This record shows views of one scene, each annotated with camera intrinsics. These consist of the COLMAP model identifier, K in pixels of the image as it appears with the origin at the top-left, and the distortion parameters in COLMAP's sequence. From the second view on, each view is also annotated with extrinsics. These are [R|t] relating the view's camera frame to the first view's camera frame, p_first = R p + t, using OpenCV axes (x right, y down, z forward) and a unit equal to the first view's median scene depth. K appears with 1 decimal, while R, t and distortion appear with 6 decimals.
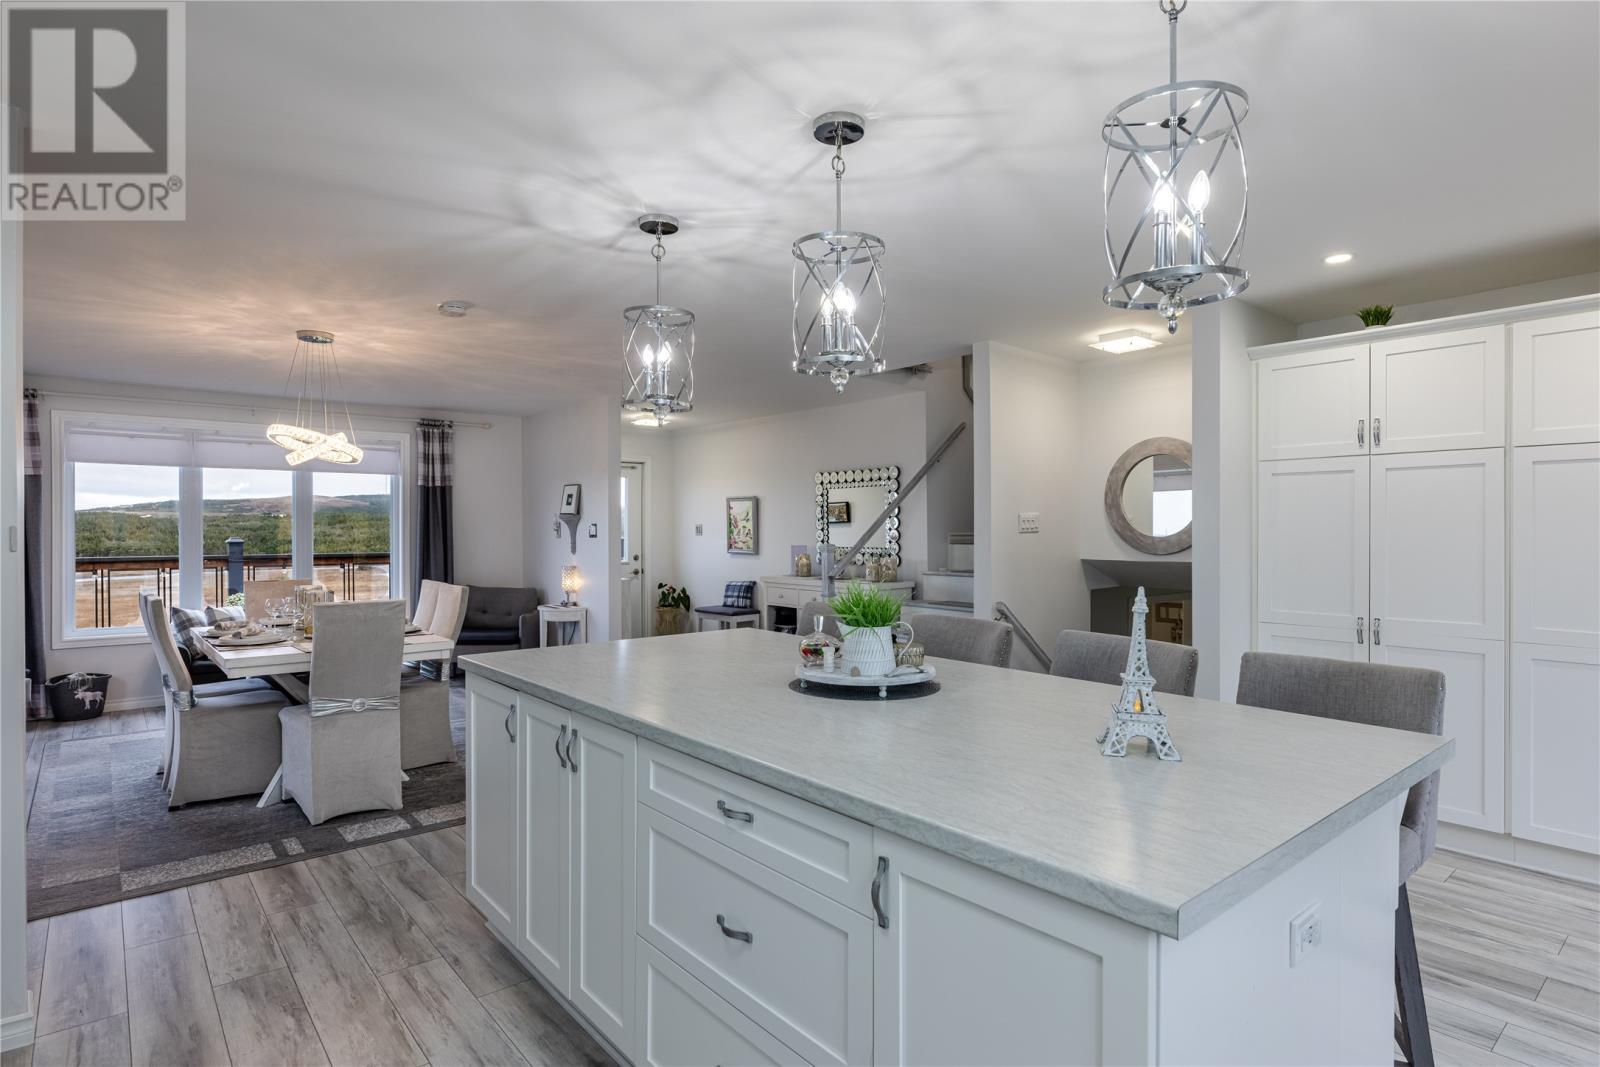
lens RADIAL K [[837.6, 0, 800.0], [0, 837.6, 533.5], [0, 0, 1]] dist [-0.001039, -0.000892]
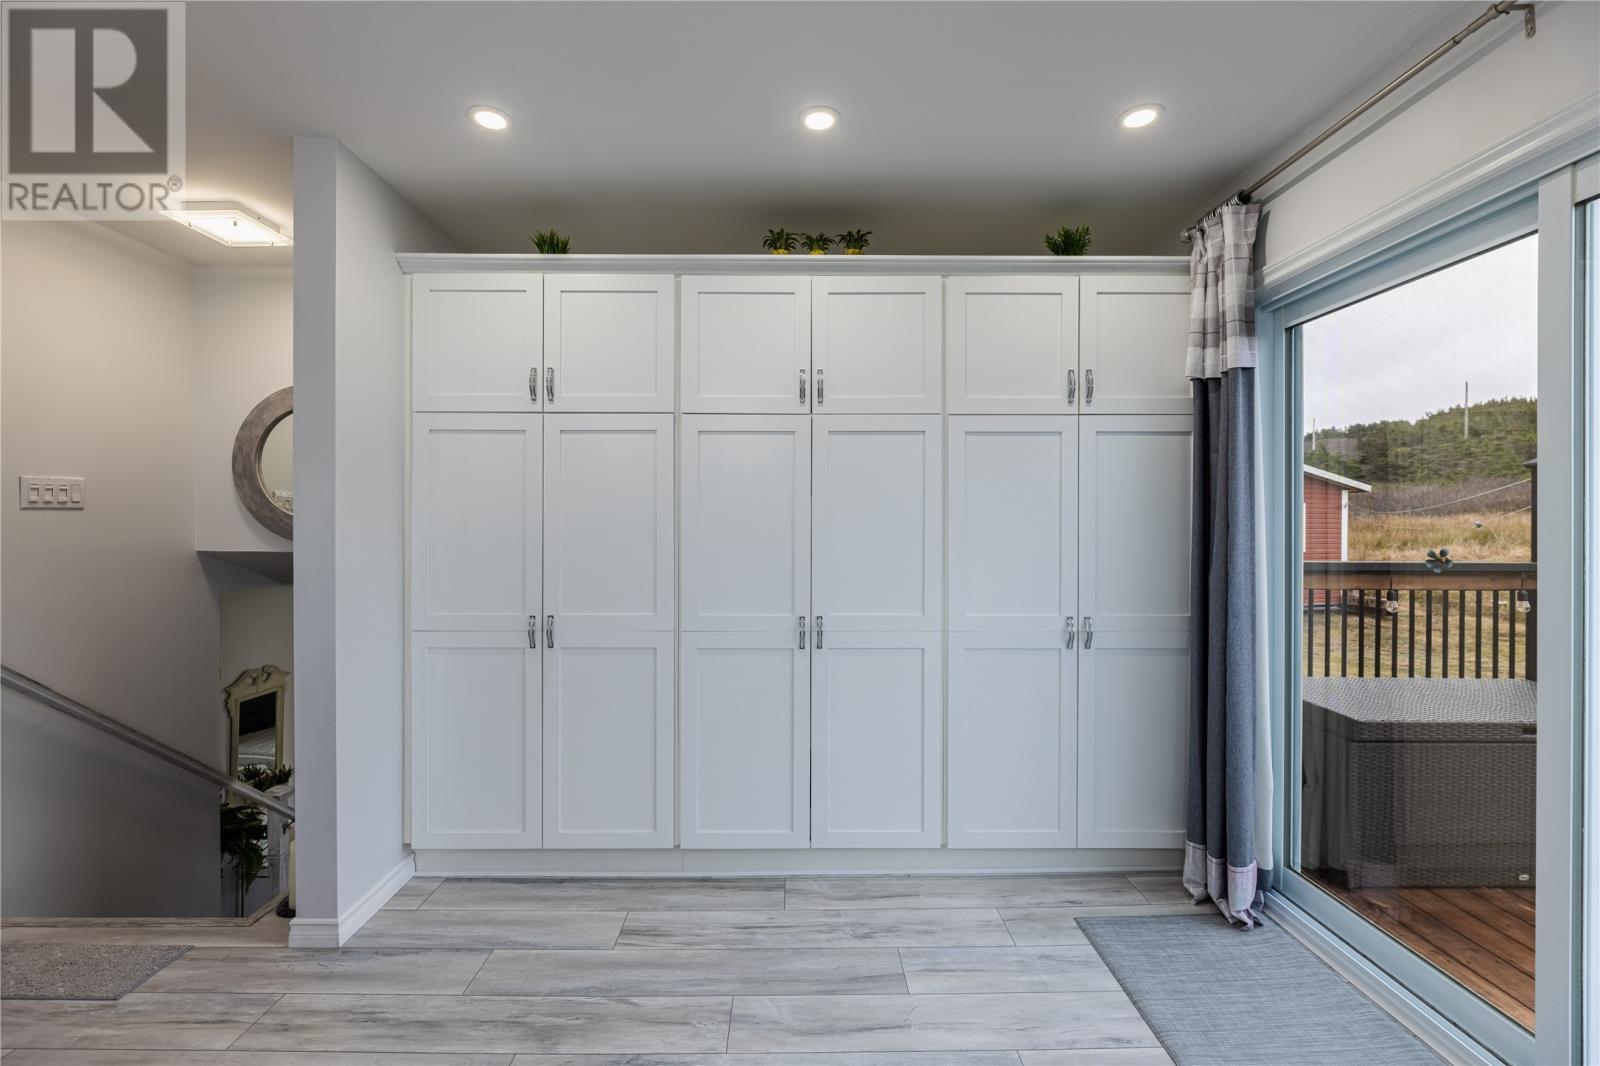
lens RADIAL K [[650.6, 0, 800.0], [0, 650.6, 533.0], [0, 0, 1]] dist [-0.001174, -0.000088]
pose [[0.636207, -0.003287, 0.771512, 0.393572], [-0.000552, 0.999989, 0.004715, 0.020888], [-0.771518, -0.003426, 0.636198, 0.456120]]
